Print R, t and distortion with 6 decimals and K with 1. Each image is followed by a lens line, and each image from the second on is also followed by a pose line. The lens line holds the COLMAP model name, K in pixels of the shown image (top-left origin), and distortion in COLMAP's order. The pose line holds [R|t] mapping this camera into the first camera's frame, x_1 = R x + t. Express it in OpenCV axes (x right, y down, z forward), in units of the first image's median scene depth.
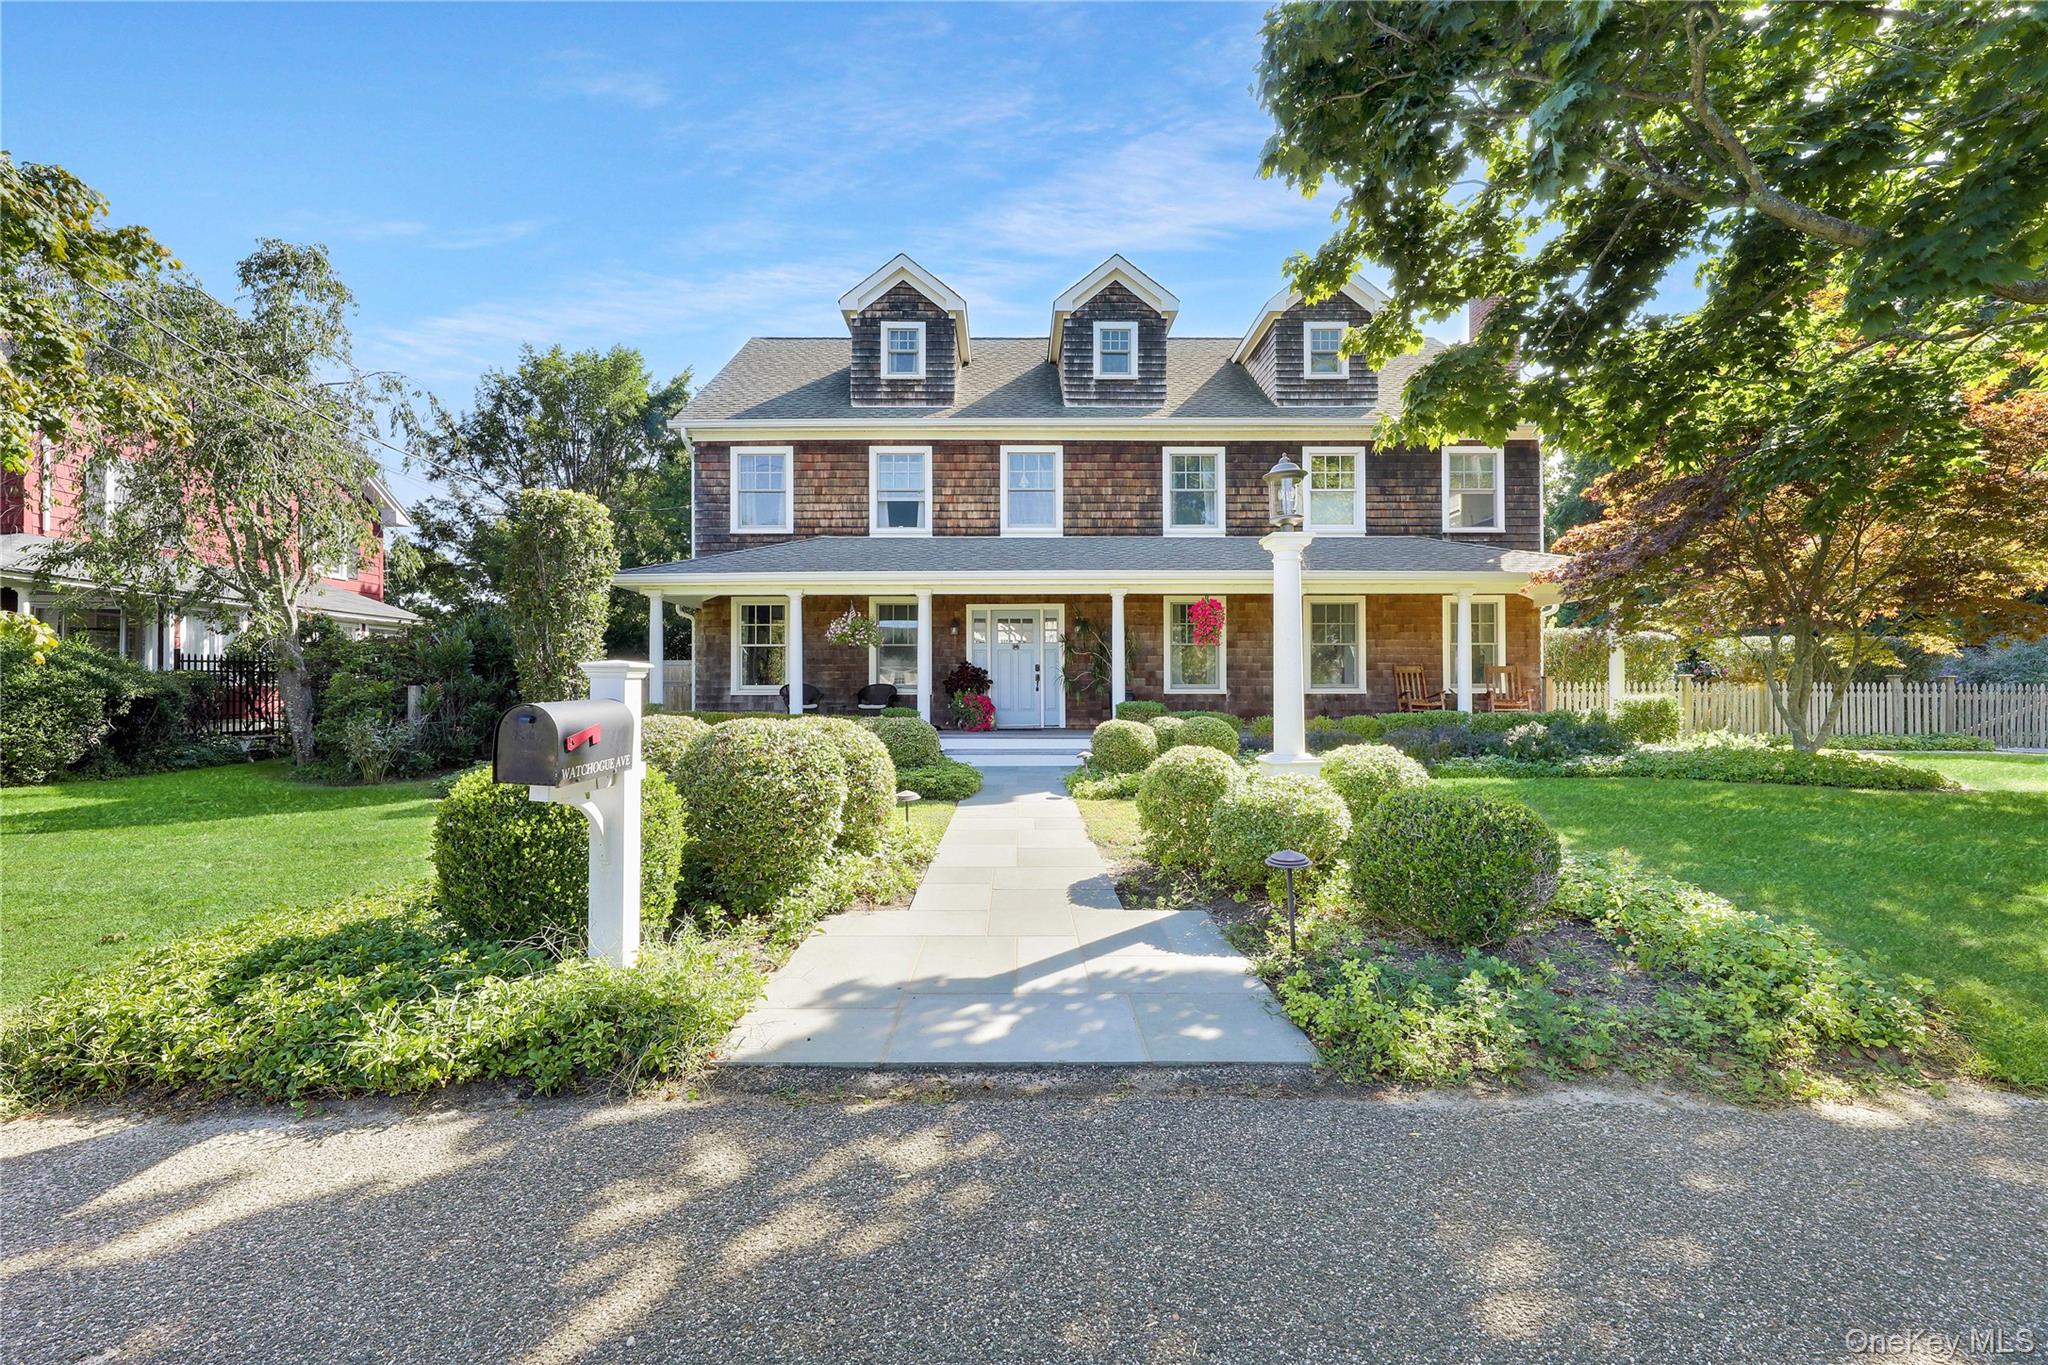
lens RADIAL K [[851.9, 0, 1016.2], [0, 851.9, 663.2], [0, 0, 1]] dist [-0.001818, -0.000644]
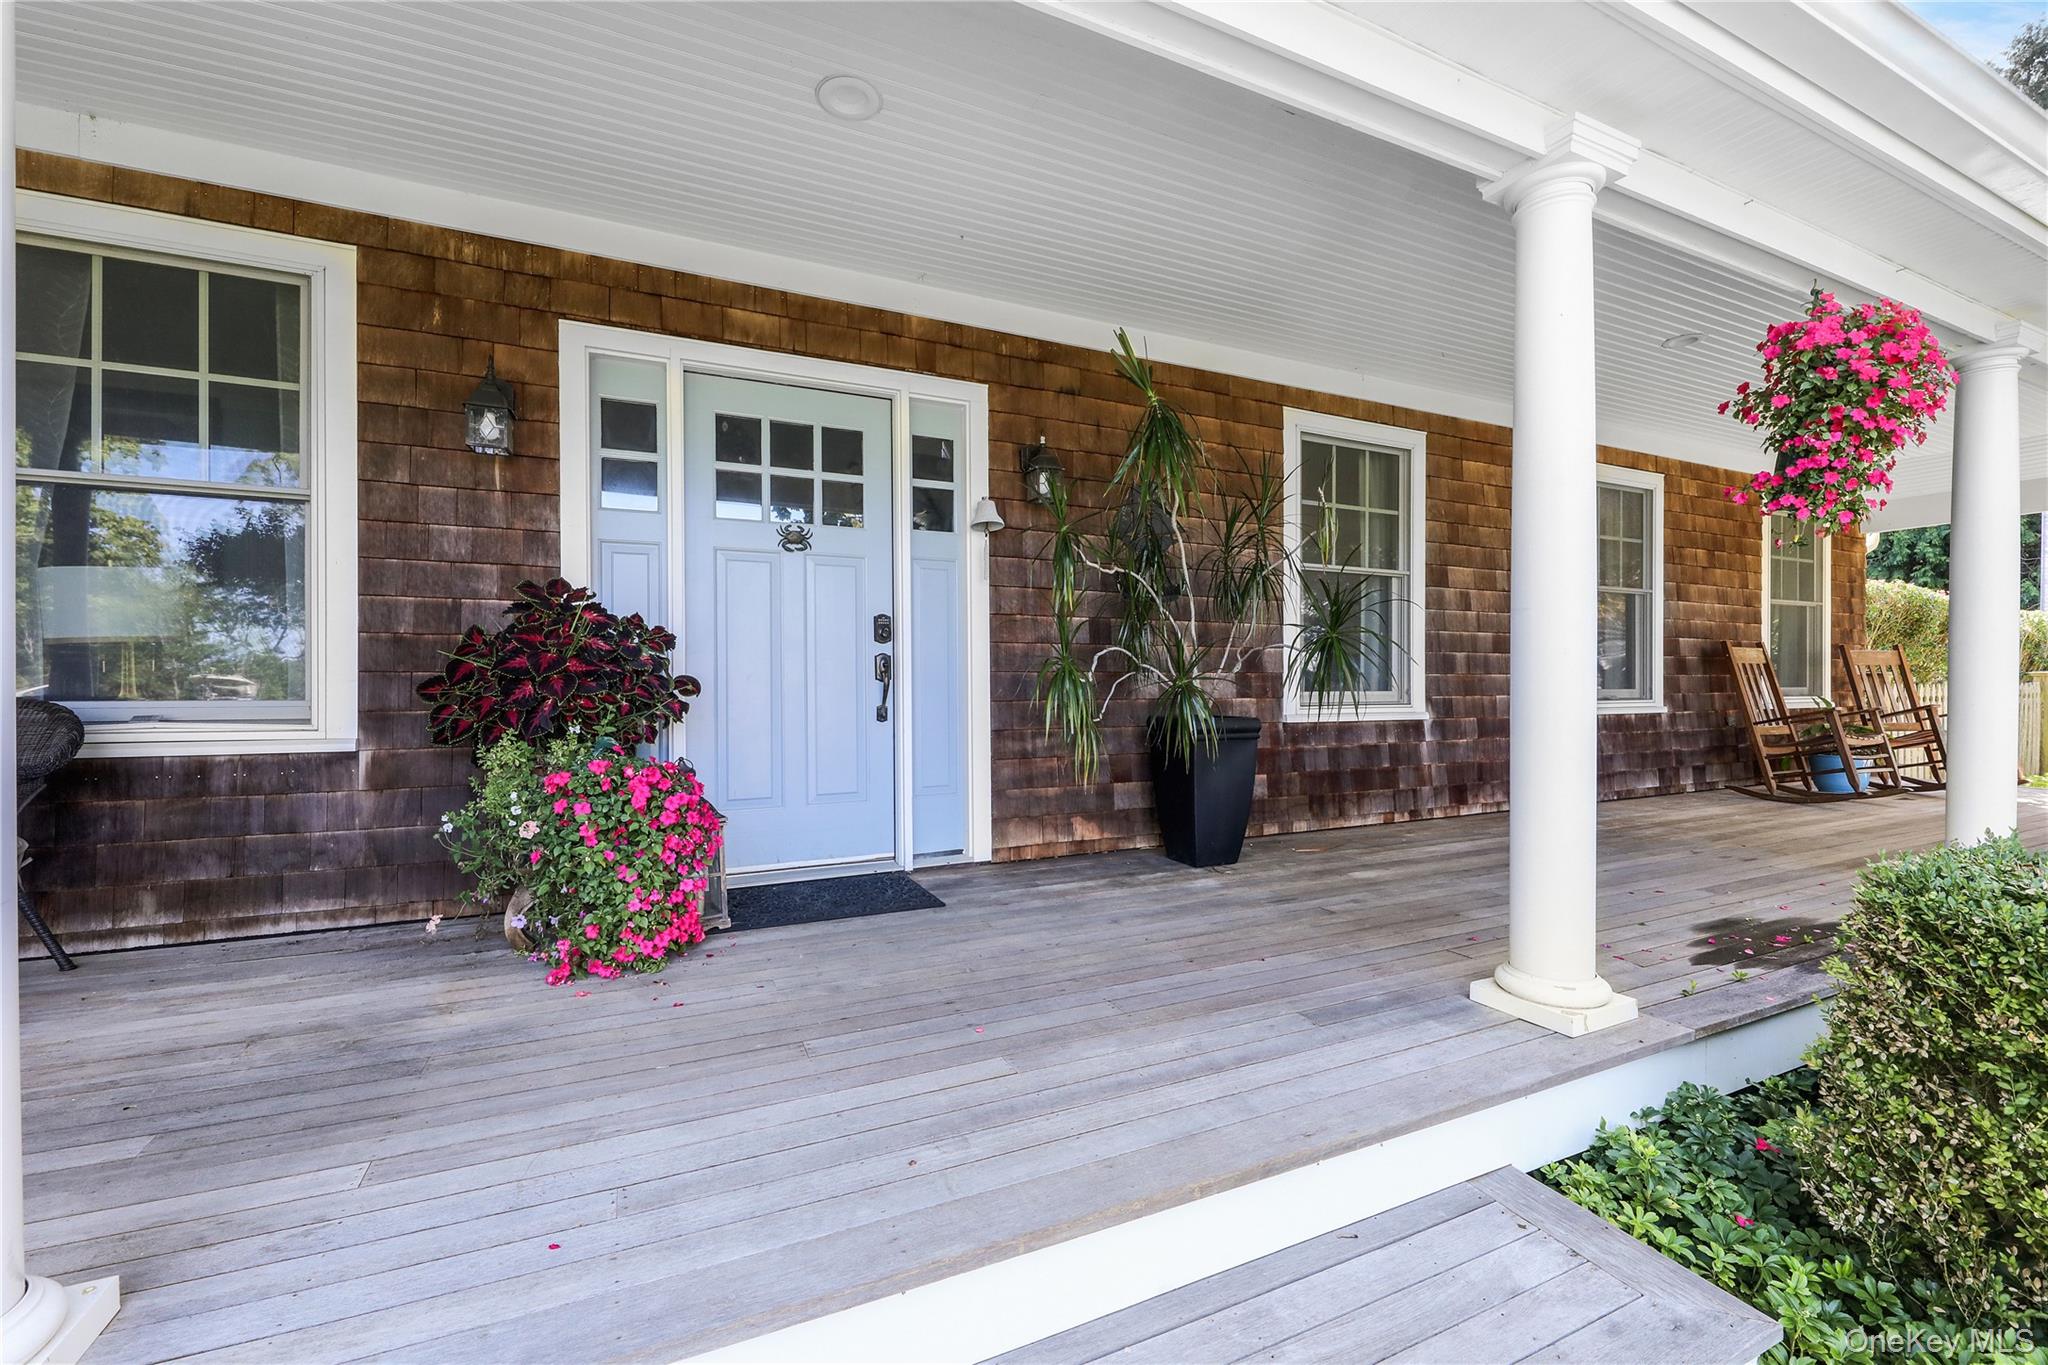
lens RADIAL K [[851.9, 0, 1016.2], [0, 851.9, 663.2], [0, 0, 1]] dist [-0.001818, -0.000644]
pose [[0.905963, 0.009604, 0.423247, -0.044869], [-0.012889, 0.999905, 0.004901, 0.013819], [-0.423160, -0.009895, 0.906001, 0.760927]]
